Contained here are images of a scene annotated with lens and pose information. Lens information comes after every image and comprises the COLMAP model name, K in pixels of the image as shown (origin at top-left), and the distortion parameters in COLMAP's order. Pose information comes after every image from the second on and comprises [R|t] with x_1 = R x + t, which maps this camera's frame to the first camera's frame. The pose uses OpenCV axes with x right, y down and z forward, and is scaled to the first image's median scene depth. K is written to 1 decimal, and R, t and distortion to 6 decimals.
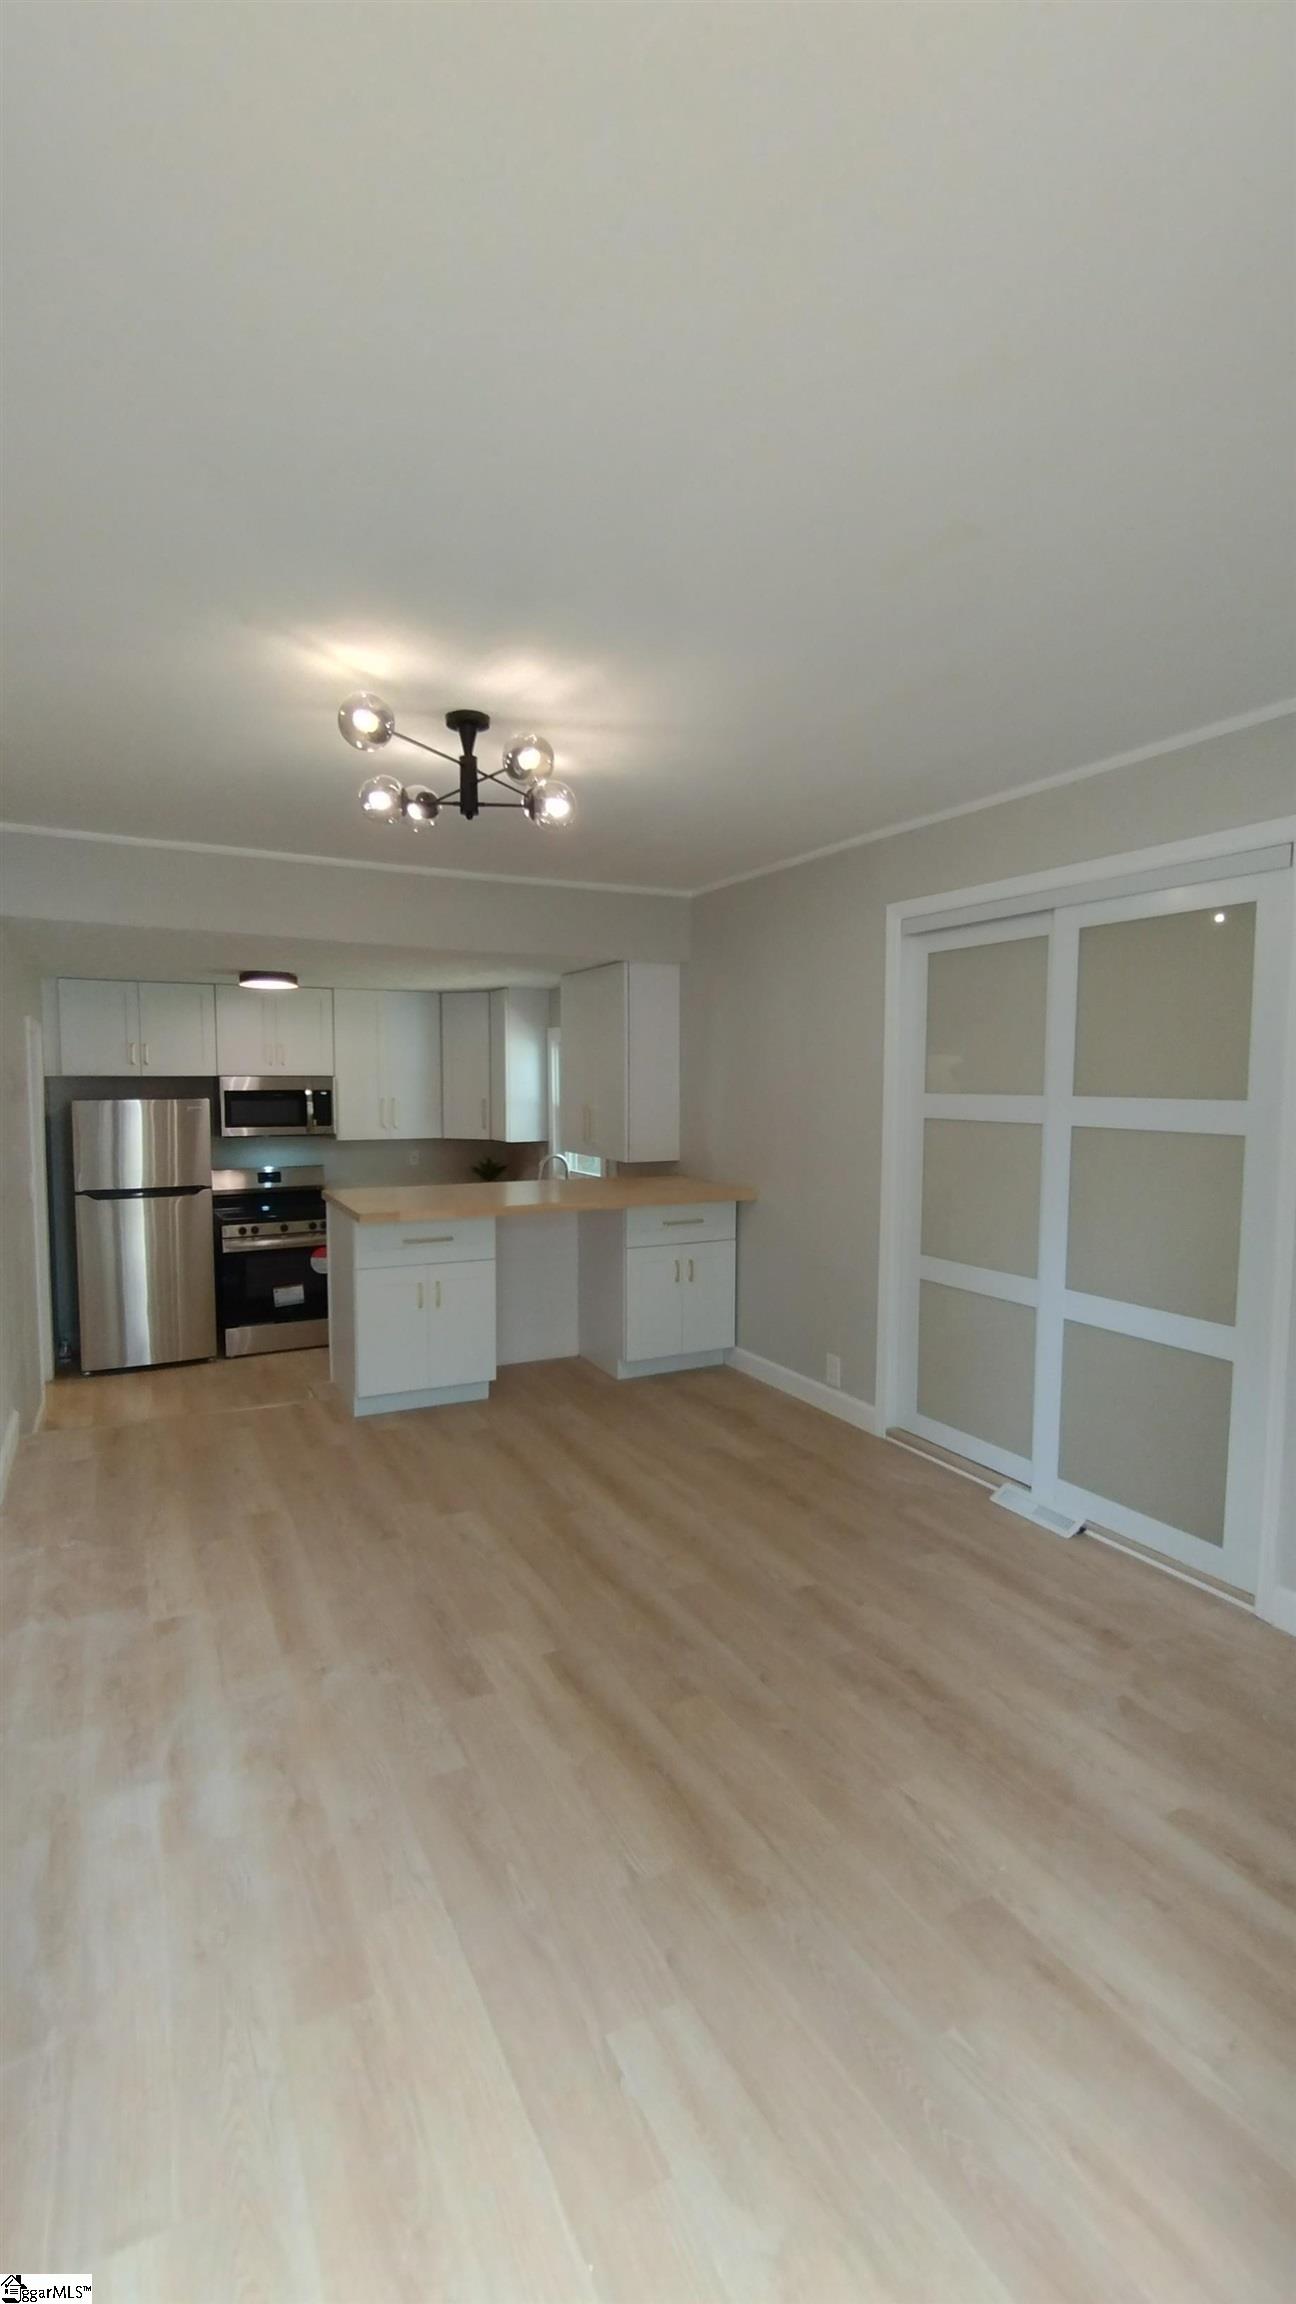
lens RADIAL K [[1038.8, 0, 651.6], [0, 1038.8, 1158.6], [0, 0, 1]] dist [-0.007547, 0.000894]
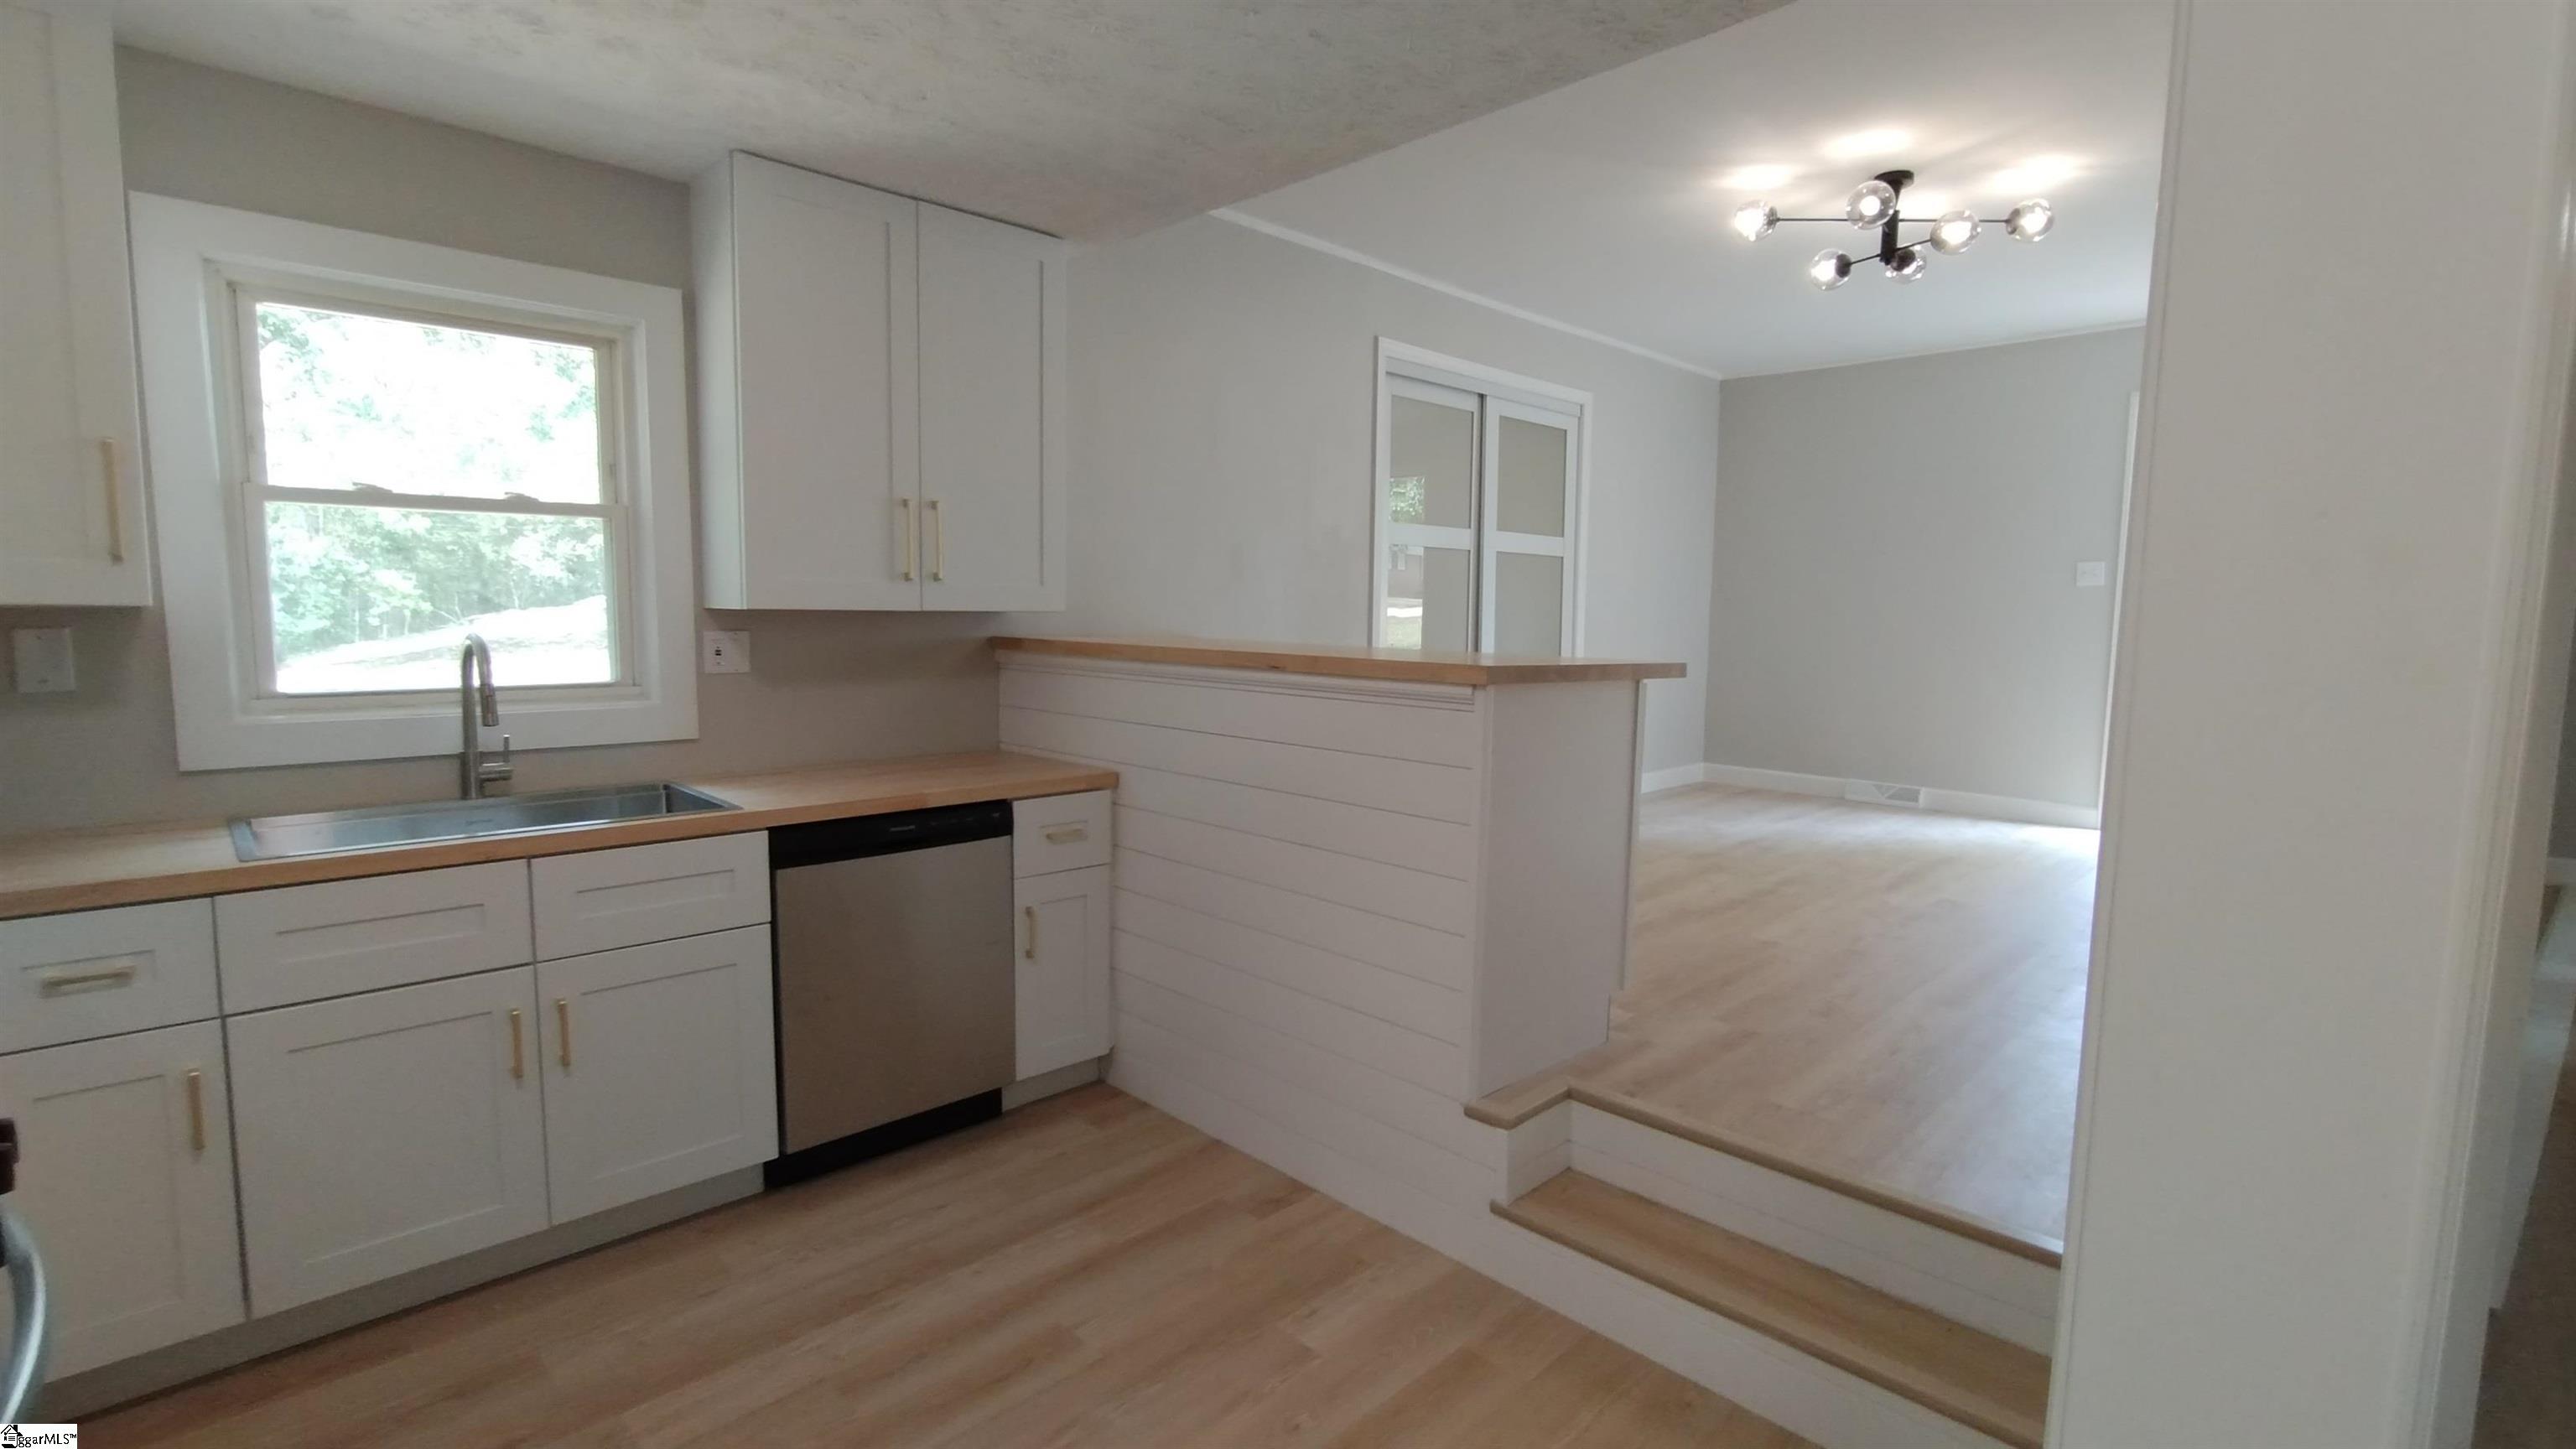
lens RADIAL K [[1161.5, 0, 1288.0], [0, 1161.5, 724.5], [0, 0, 1]] dist [-0.007547, 0.000894]
pose [[-0.299509, -0.106998, 0.948075, -0.536298], [0.057676, 0.989844, 0.129933, -0.008973], [-0.952348, 0.093598, -0.290296, 0.877536]]
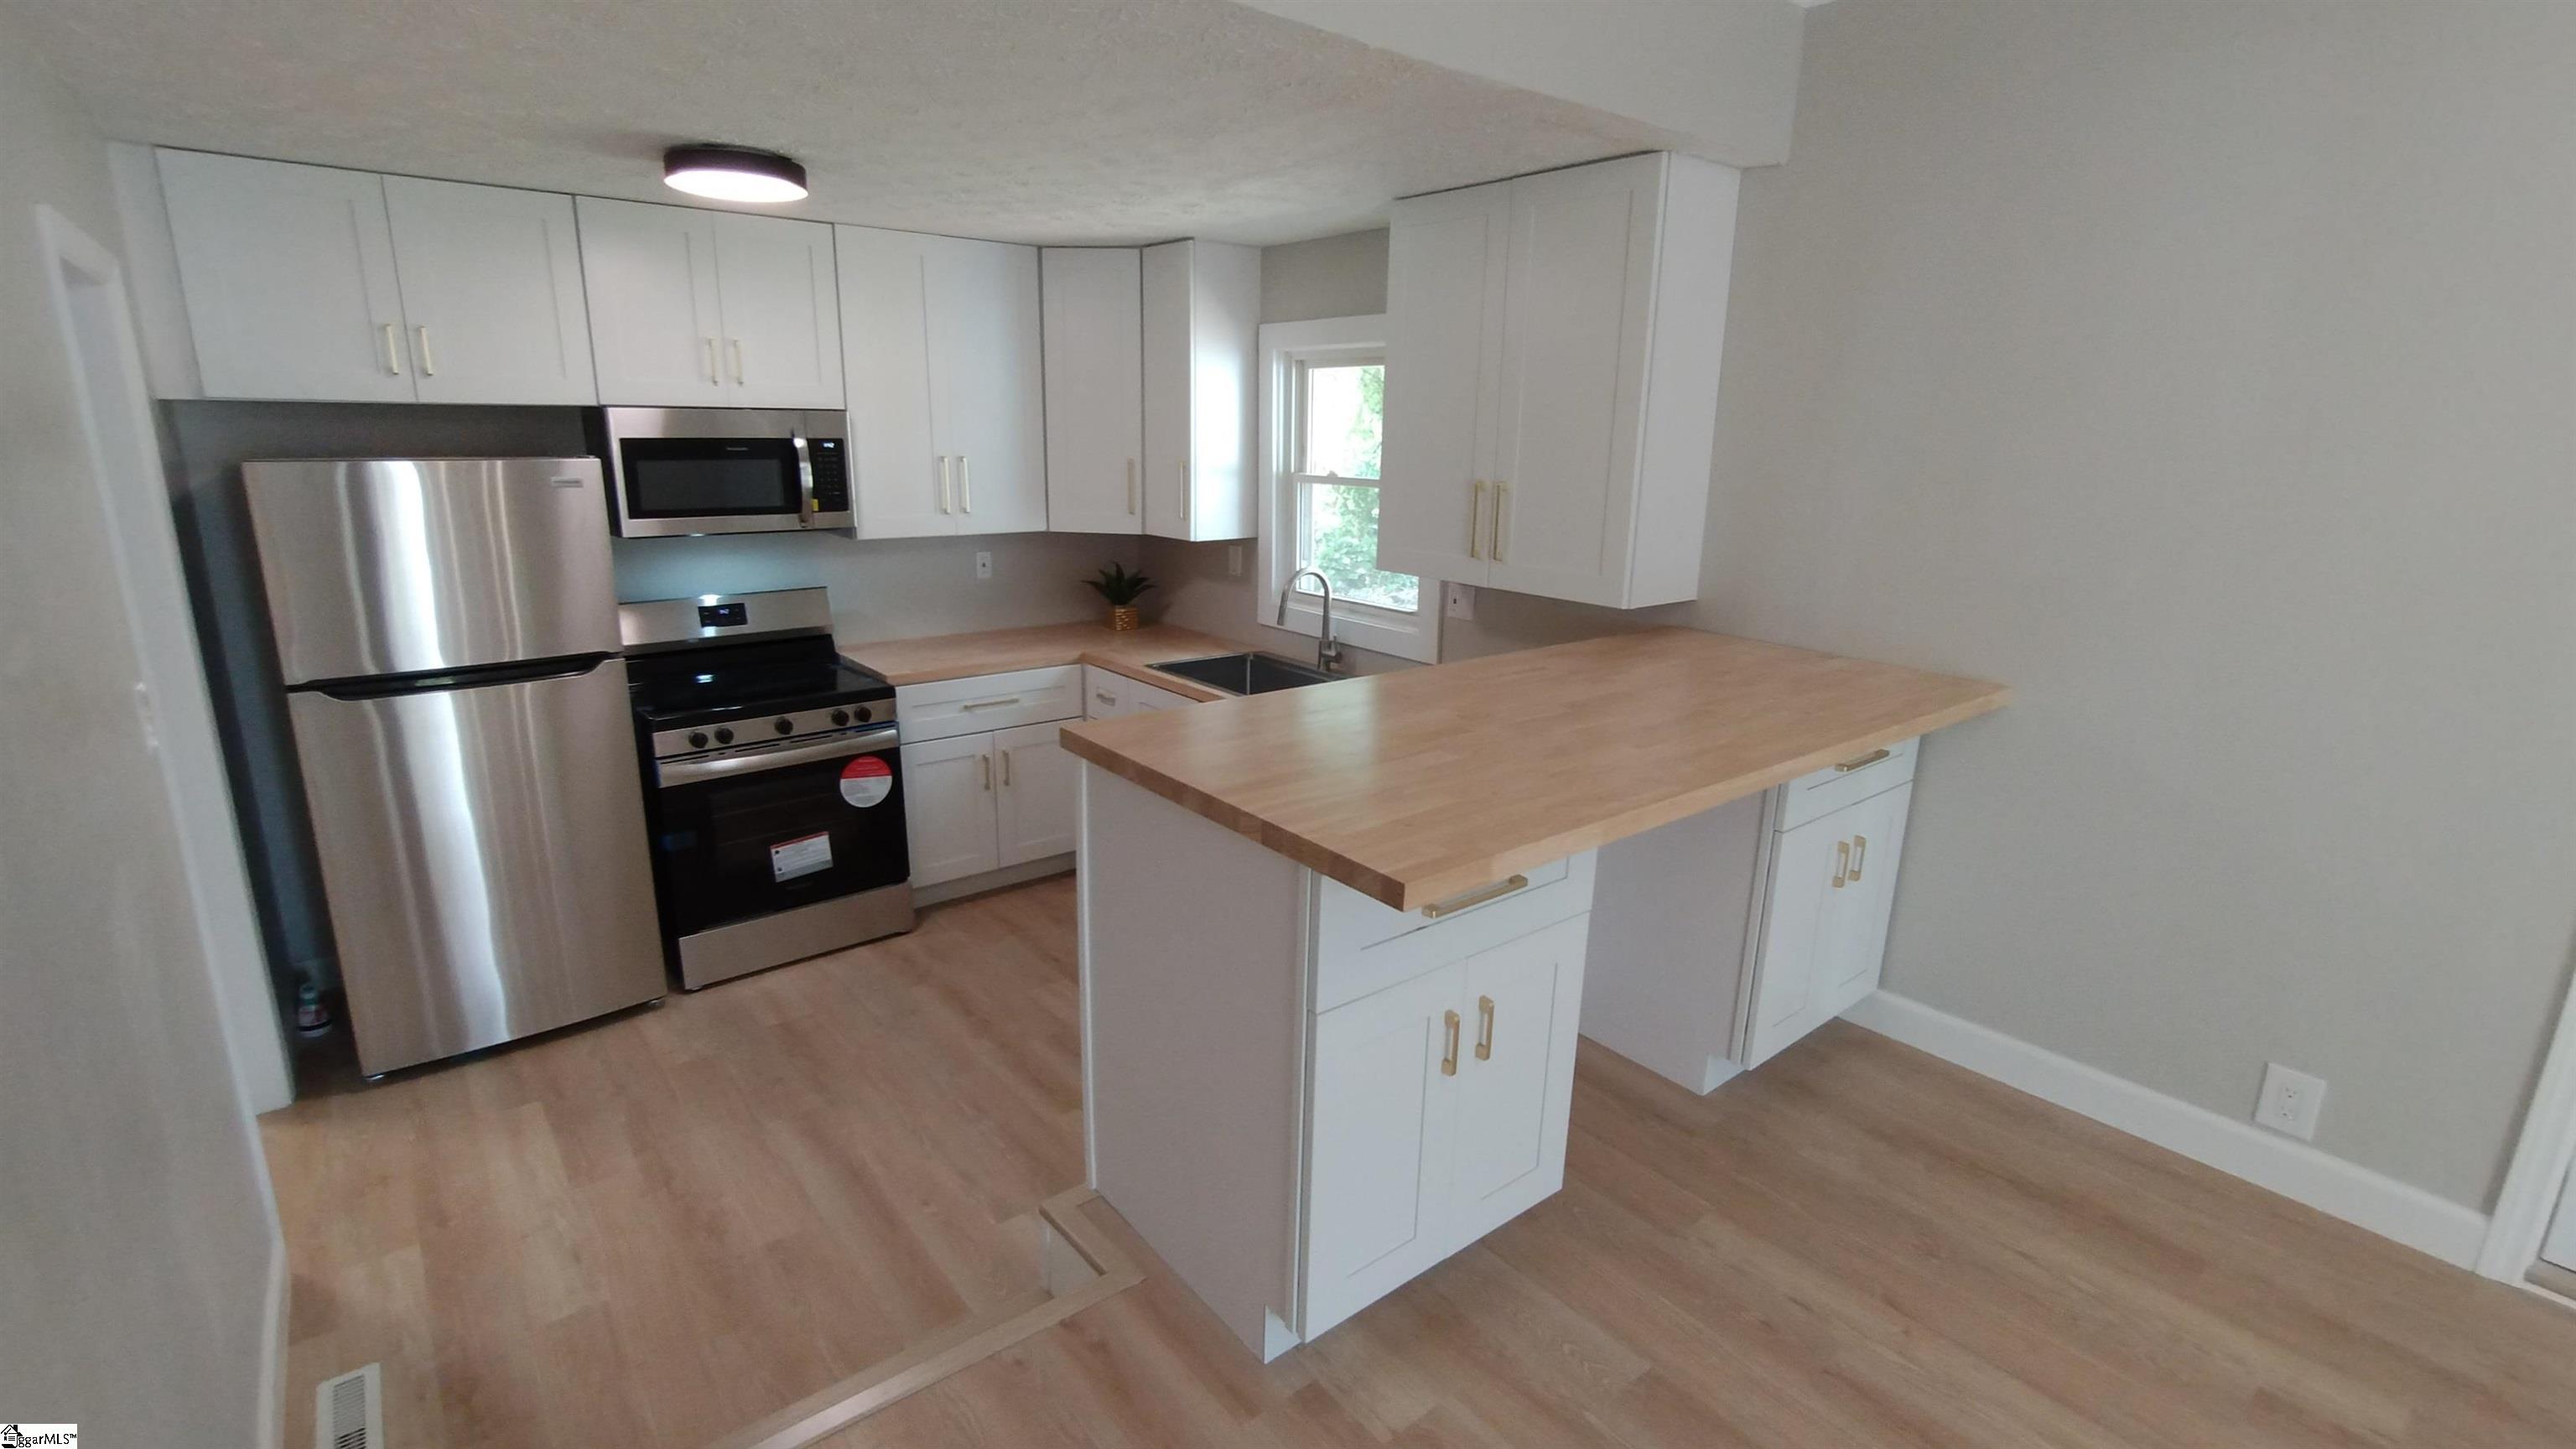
lens RADIAL K [[1161.5, 0, 1288.0], [0, 1161.5, 724.5], [0, 0, 1]] dist [-0.007547, 0.000894]
pose [[0.978162, -0.037045, 0.204514, -0.233291], [0.000030, 0.984013, 0.178099, -0.032196], [-0.207842, -0.174204, 0.962525, 0.422776]]
